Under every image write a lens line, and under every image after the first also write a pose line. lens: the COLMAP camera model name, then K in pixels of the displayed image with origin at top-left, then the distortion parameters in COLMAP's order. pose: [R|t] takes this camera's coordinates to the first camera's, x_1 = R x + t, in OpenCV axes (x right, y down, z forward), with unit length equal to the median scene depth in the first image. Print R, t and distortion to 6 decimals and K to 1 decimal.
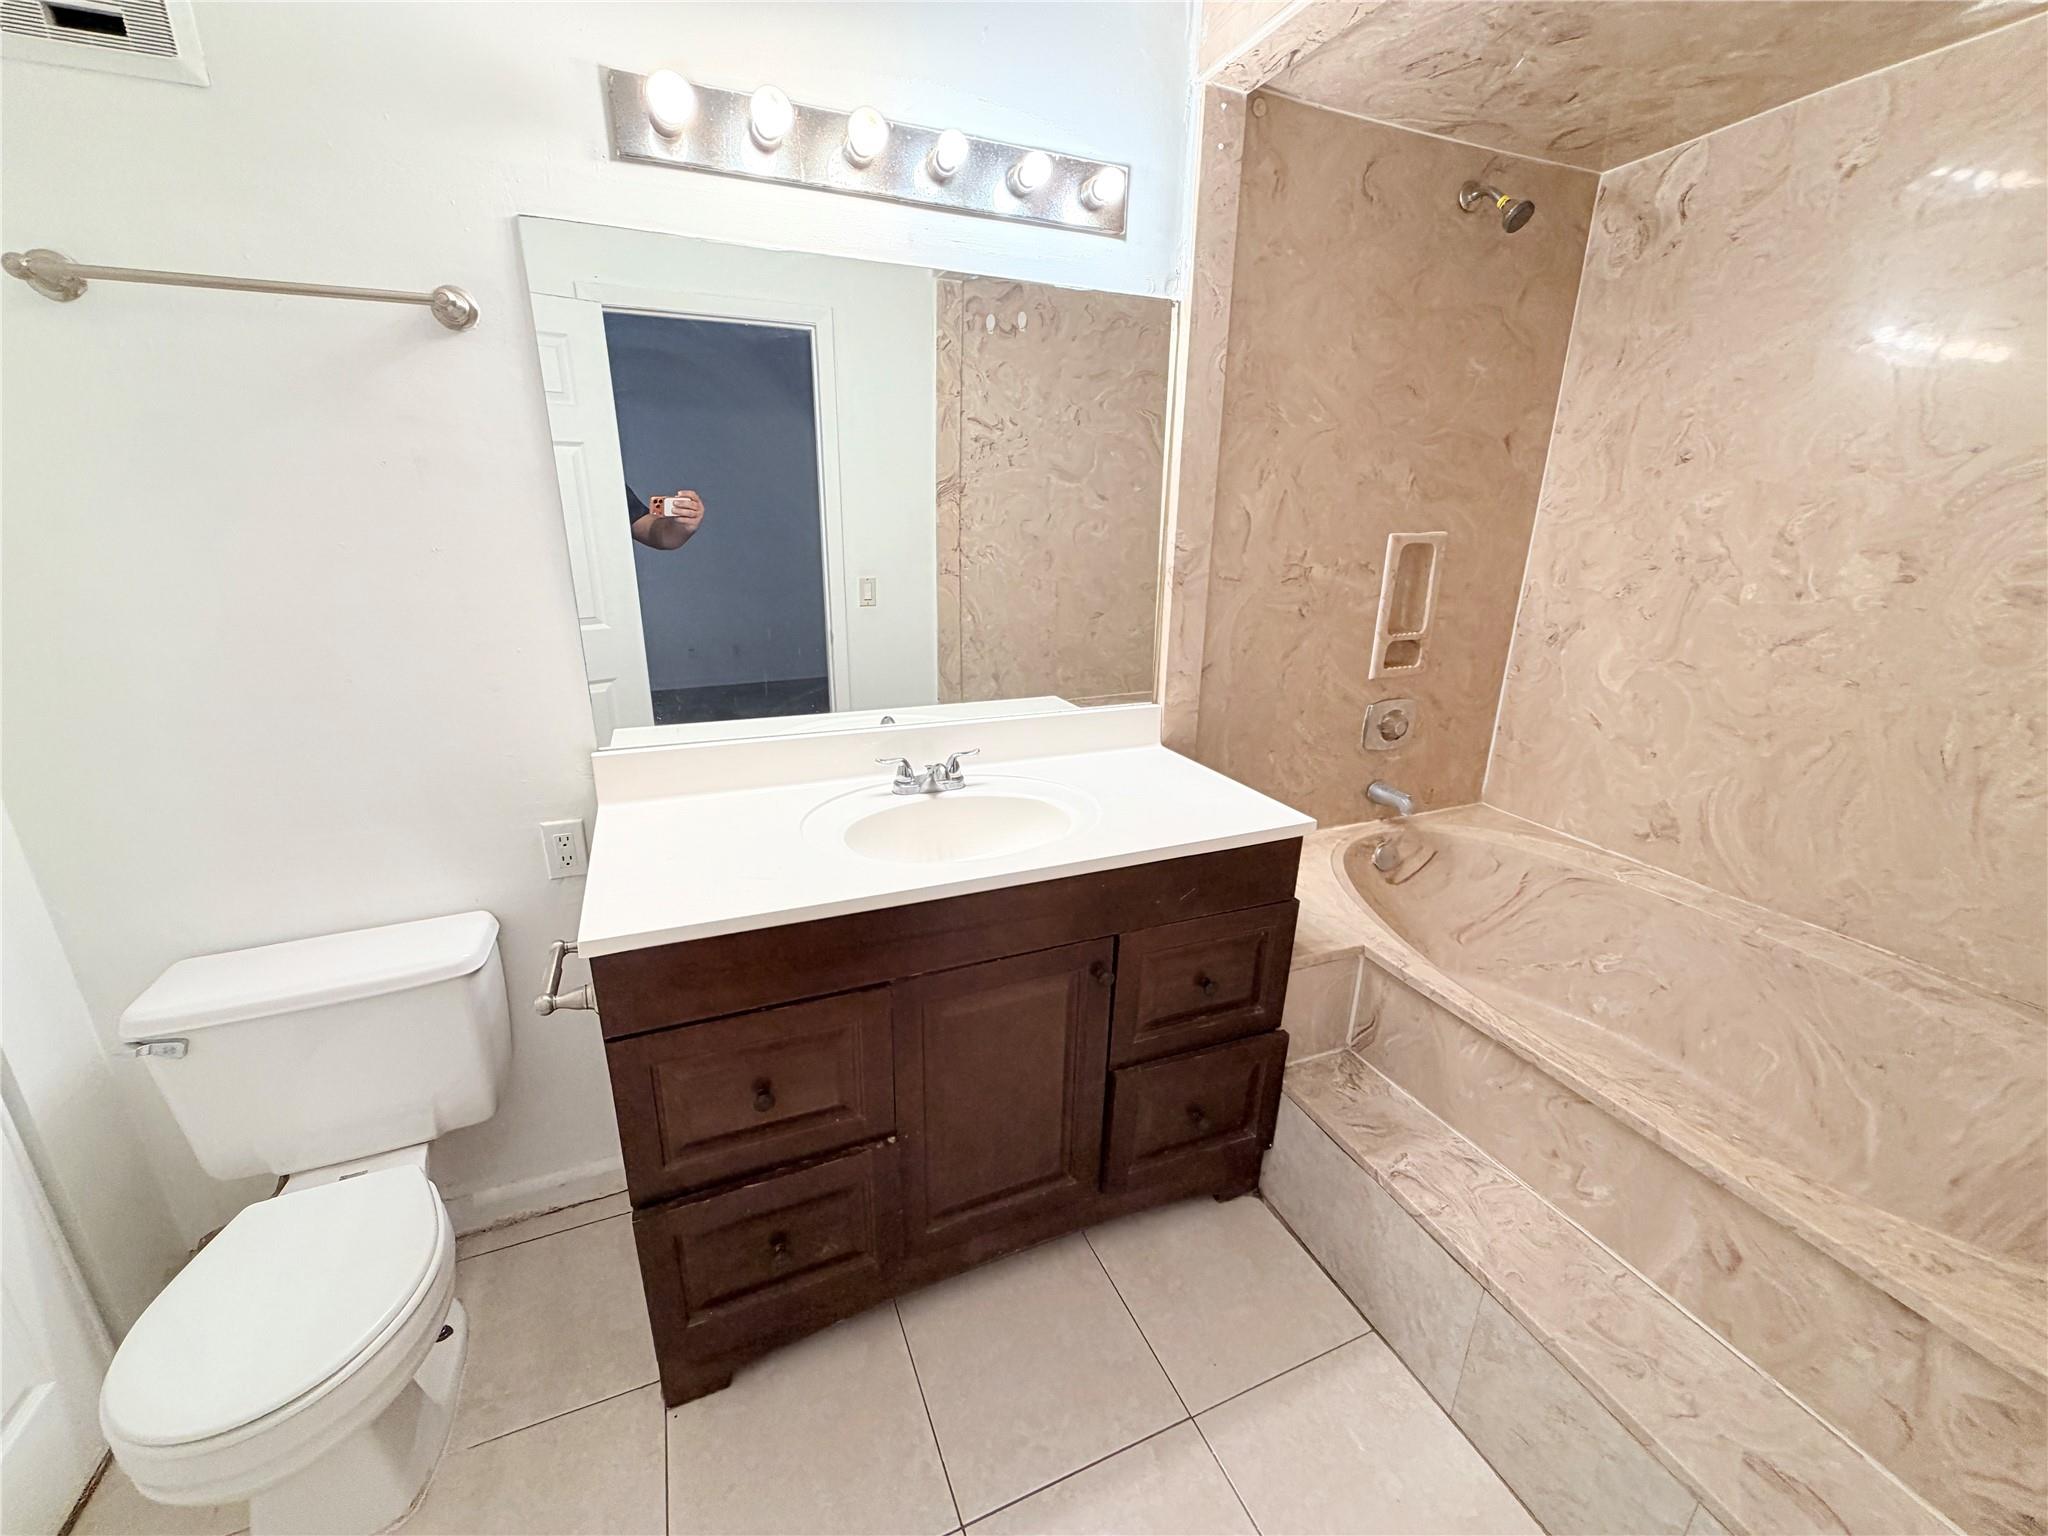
lens RADIAL K [[817.3, 0, 1016.9], [0, 817.3, 766.9], [0, 0, 1]] dist [0.001834, -0.000558]
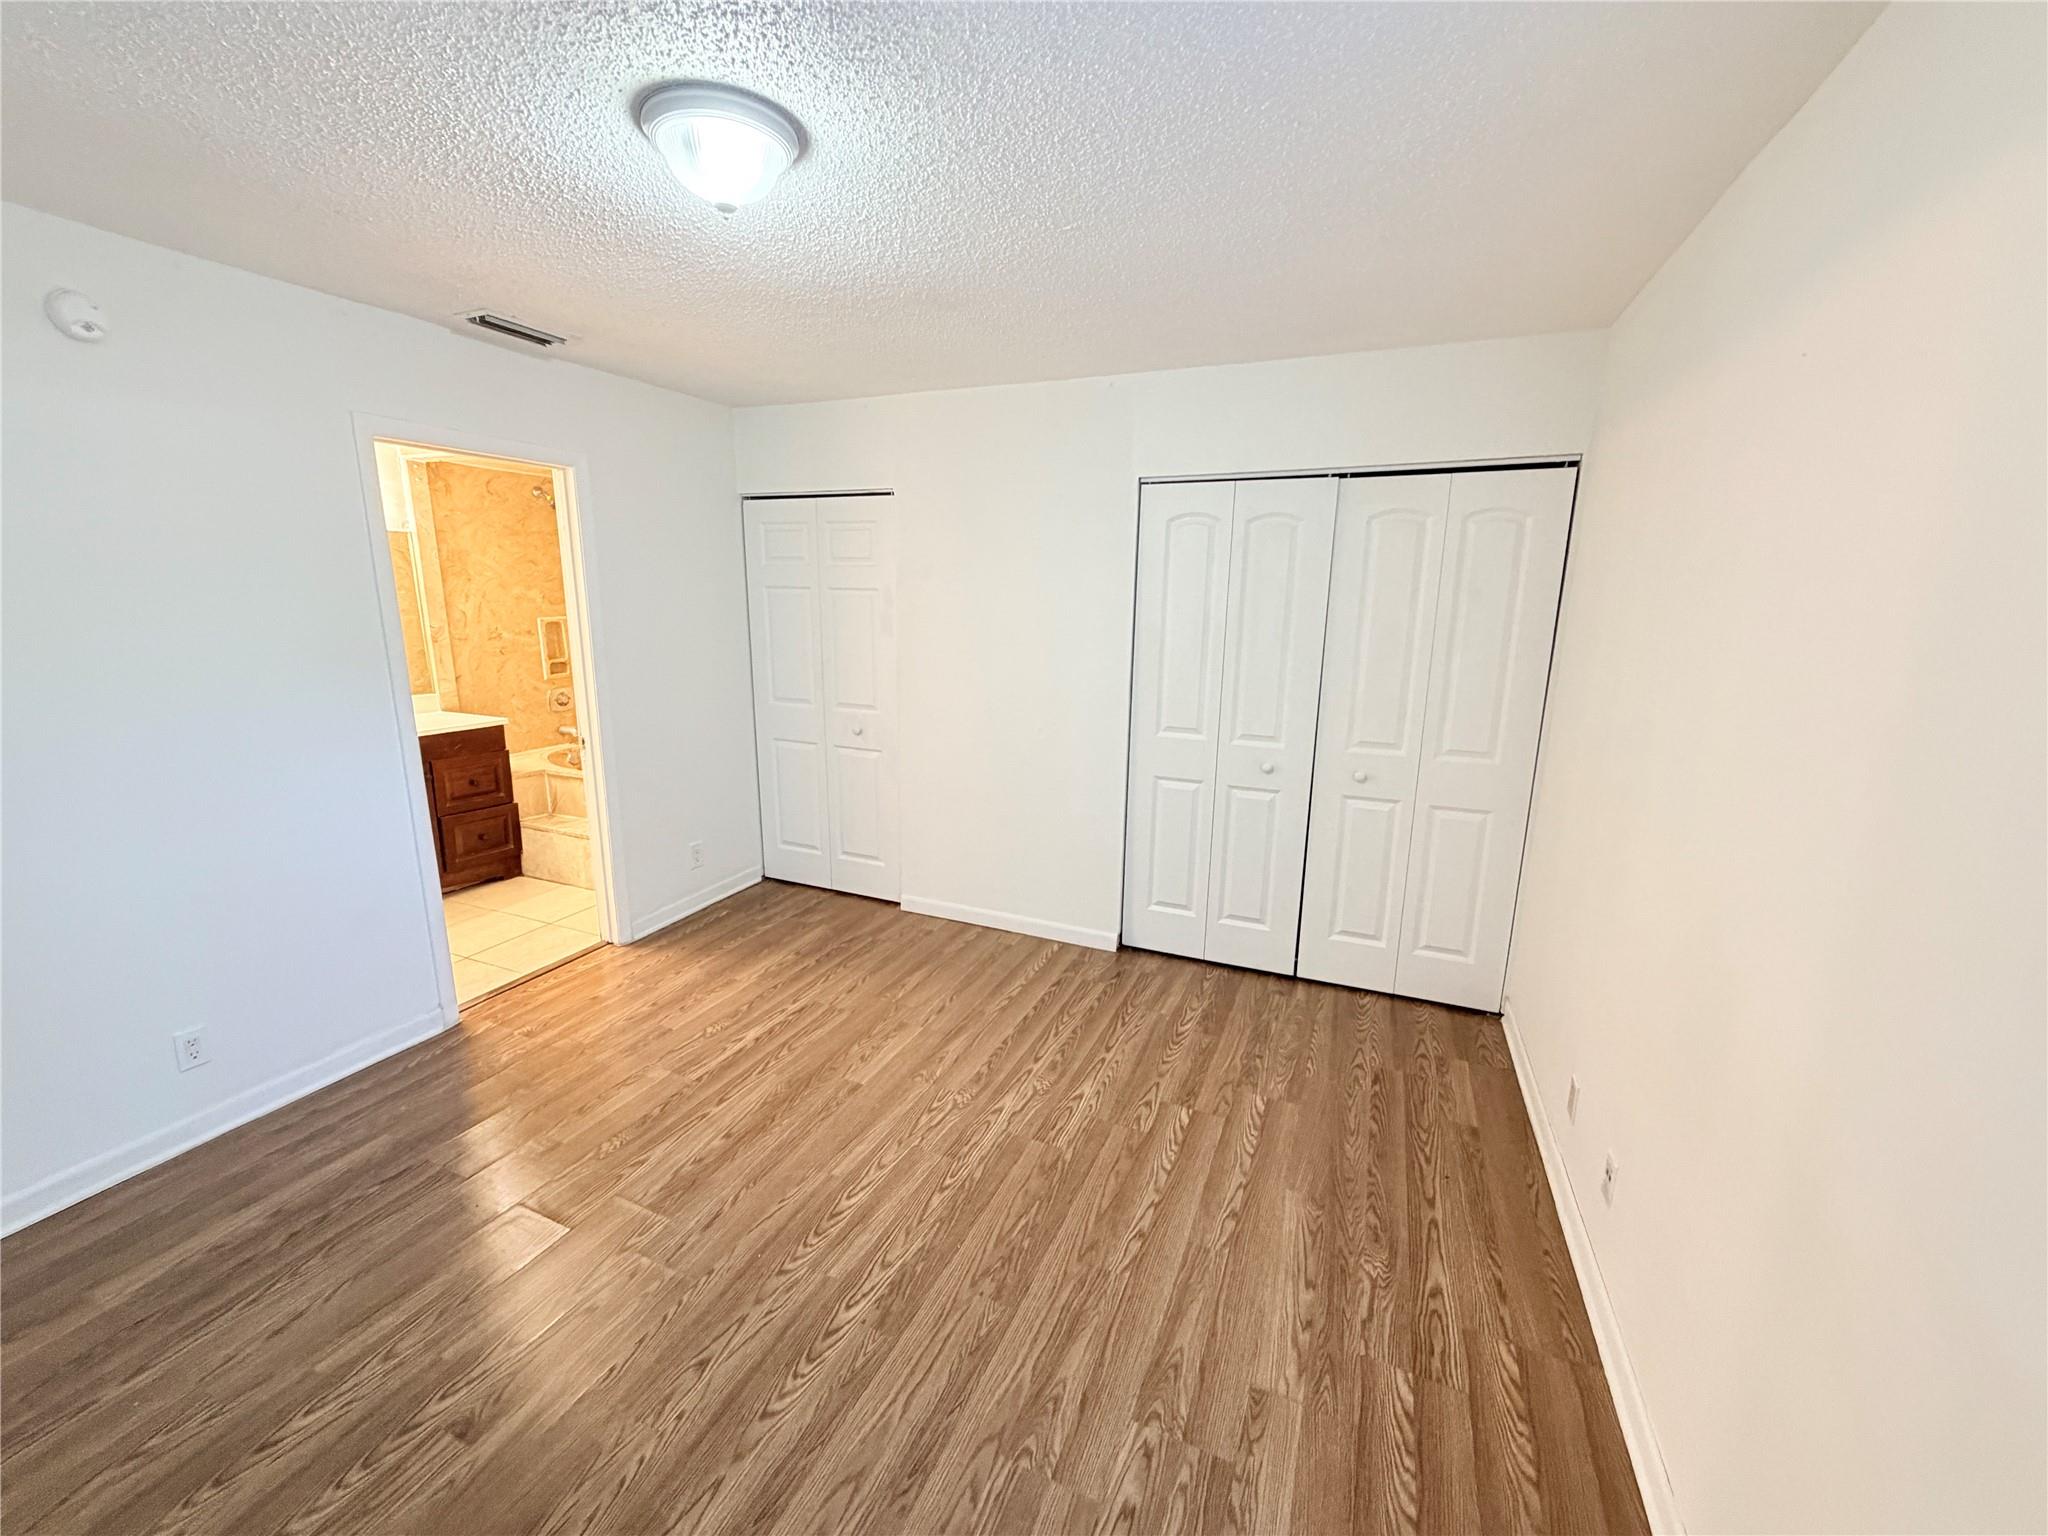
lens RADIAL K [[817.3, 0, 1021.8], [0, 817.3, 763.5], [0, 0, 1]] dist [0.001834, -0.000558]
pose [[0.714390, -0.149657, 0.683557, -0.291776], [0.211896, 0.977263, -0.007494, 0.560752], [-0.666894, 0.150196, 0.729859, -2.034505]]
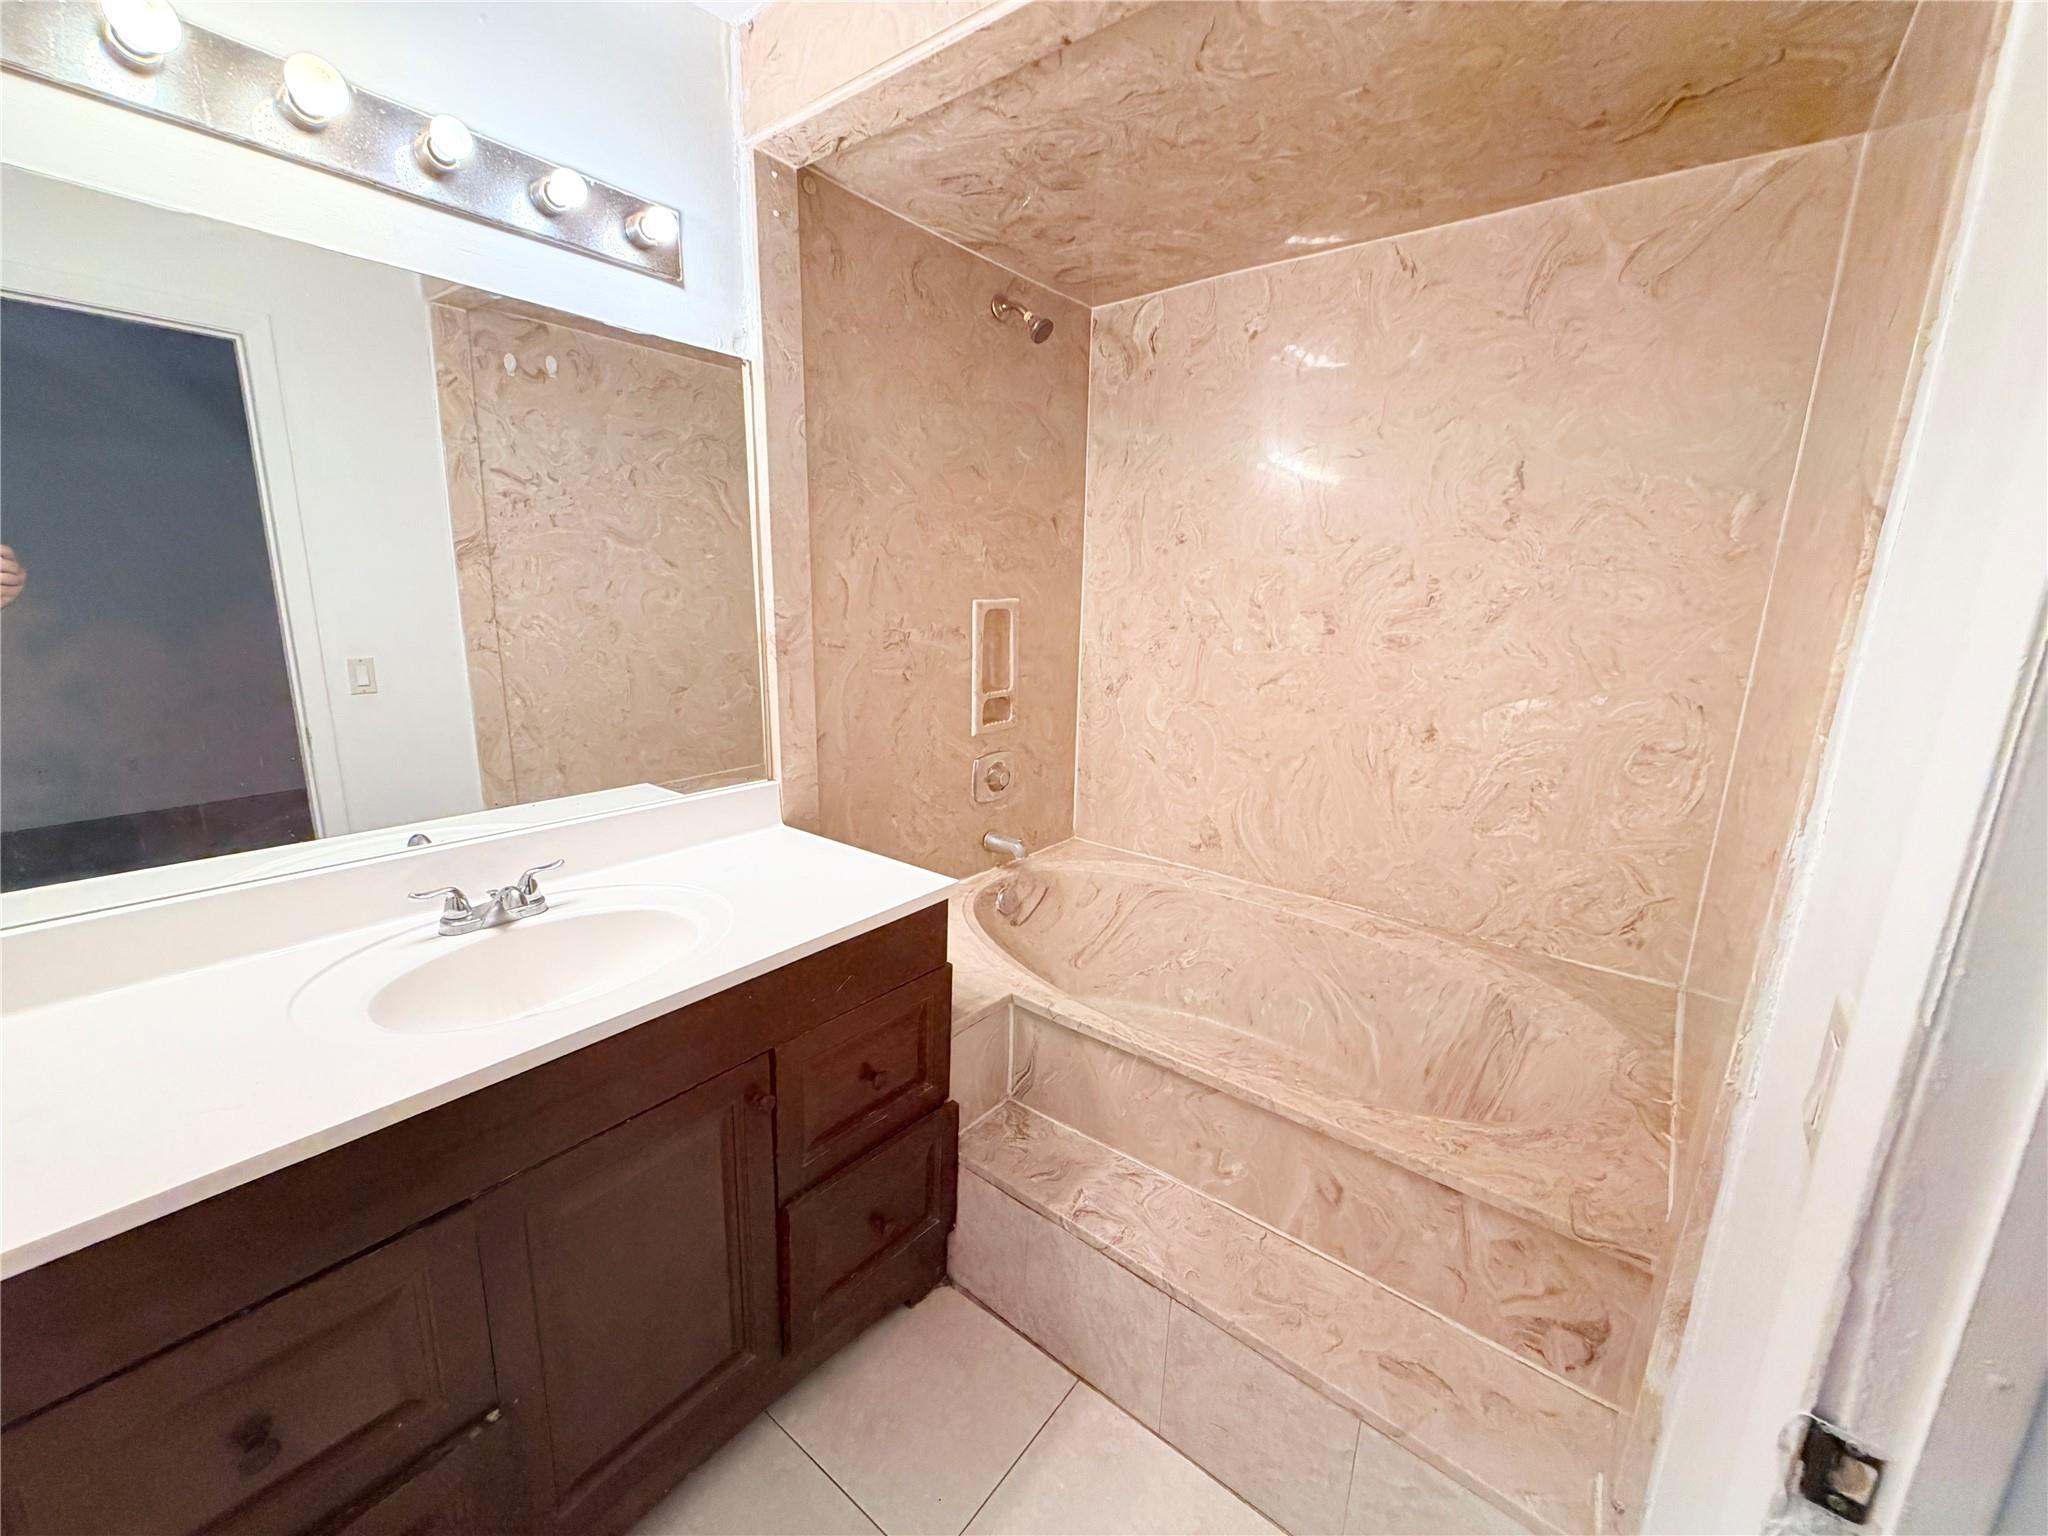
lens RADIAL K [[817.3, 0, 1017.0], [0, 817.3, 767.3], [0, 0, 1]] dist [0.001834, -0.000558]
pose [[0.875341, -0.098409, 0.473385, -0.026959], [0.136501, 0.989539, -0.046698, -0.013830], [-0.463837, 0.105494, 0.879617, 0.068268]]
